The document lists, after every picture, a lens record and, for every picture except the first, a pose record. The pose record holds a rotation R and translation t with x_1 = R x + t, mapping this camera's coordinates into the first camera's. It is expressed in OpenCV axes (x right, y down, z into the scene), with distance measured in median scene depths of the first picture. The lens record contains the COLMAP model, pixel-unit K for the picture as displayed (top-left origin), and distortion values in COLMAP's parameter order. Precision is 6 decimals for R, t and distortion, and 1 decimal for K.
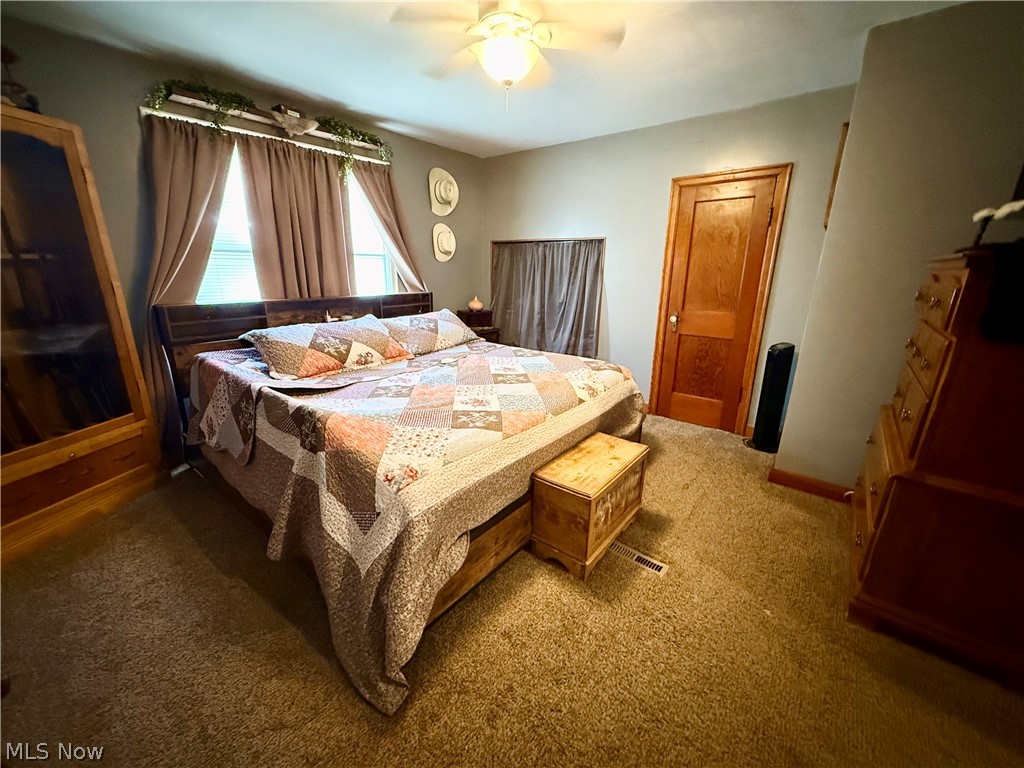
lens RADIAL K [[407.7, 0, 508.0], [0, 407.7, 383.5], [0, 0, 1]] dist [-0.002389, 0.000289]
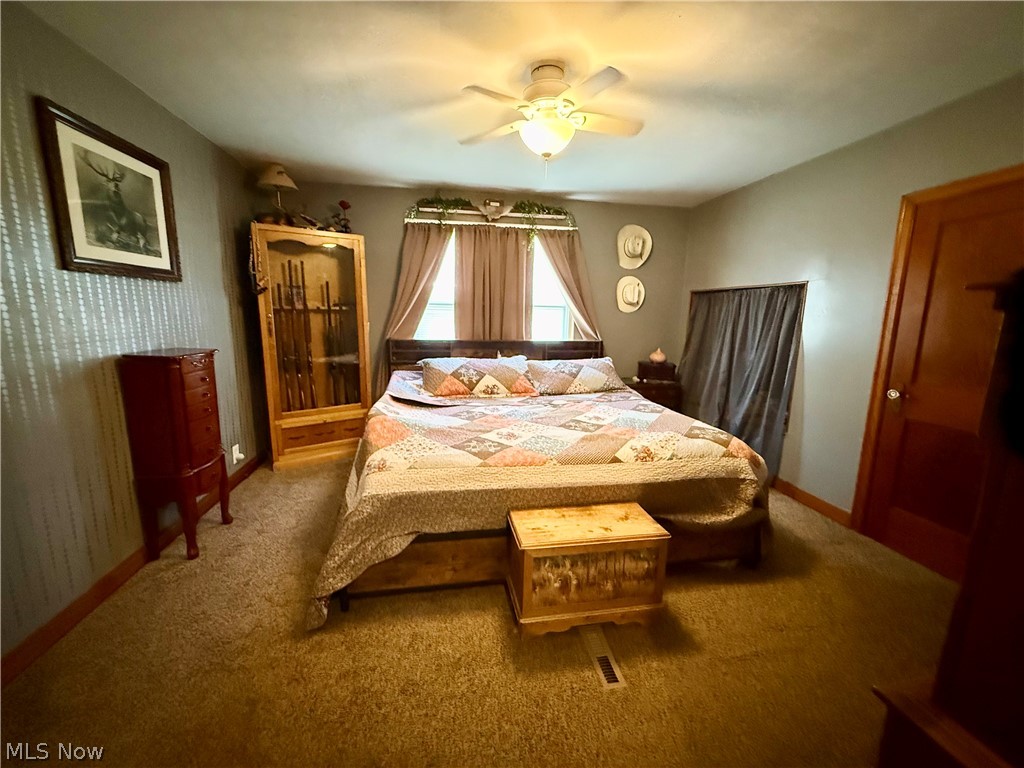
lens RADIAL K [[407.7, 0, 507.3], [0, 407.7, 382.6], [0, 0, 1]] dist [-0.002389, 0.000289]
pose [[0.752426, 0.110789, -0.649293, 0.448006], [-0.191264, 0.980029, -0.054422, -0.023922], [0.630296, 0.165135, 0.758589, 0.111765]]
